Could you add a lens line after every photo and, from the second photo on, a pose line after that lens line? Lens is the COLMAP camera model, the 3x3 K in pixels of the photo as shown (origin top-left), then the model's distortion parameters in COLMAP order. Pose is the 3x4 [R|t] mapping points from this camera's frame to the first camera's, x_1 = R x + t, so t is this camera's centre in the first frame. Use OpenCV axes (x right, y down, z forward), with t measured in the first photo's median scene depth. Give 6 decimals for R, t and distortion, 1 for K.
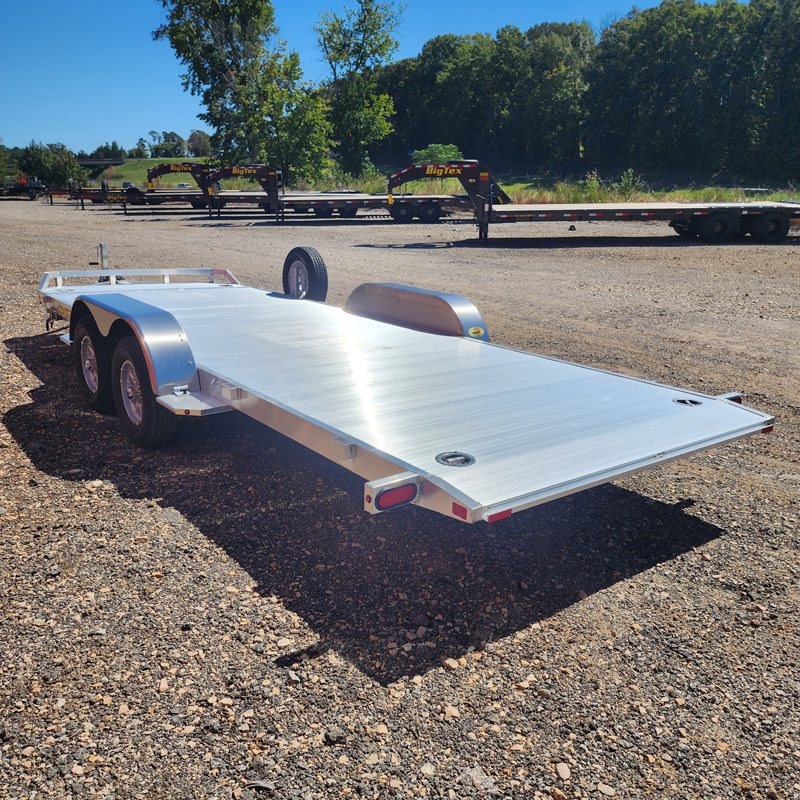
lens RADIAL K [[725.7, 0, 400.0], [0, 725.7, 387.2], [0, 0, 1]] dist [0.090728, -0.100000]
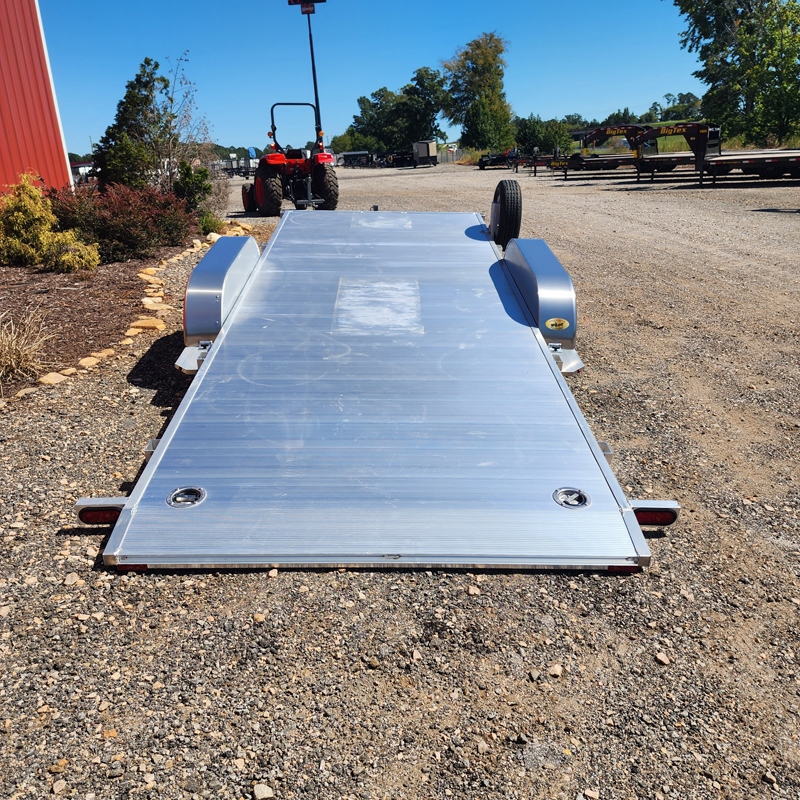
lens RADIAL K [[727.8, 0, 392.1], [0, 727.8, 381.0], [0, 0, 1]] dist [0.067938, -0.073634]
pose [[0.796121, 0.152888, -0.585505, 0.080046], [-0.132010, 0.988133, 0.078527, -0.005054], [0.590563, 0.014776, 0.806856, 0.030094]]
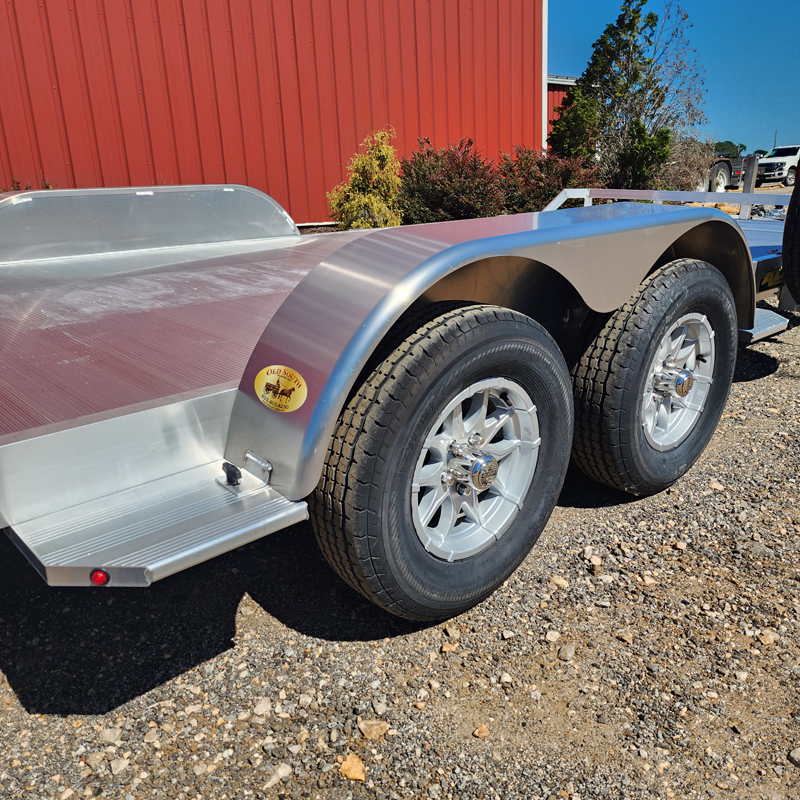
lens RADIAL K [[725.7, 0, 400.0], [0, 725.7, 387.2], [0, 0, 1]] dist [0.090728, -0.100000]
pose [[0.073913, 0.268652, -0.960397, 0.055410], [-0.237756, 0.940010, 0.244651, -0.023482], [0.968509, 0.210257, 0.133353, 0.168552]]
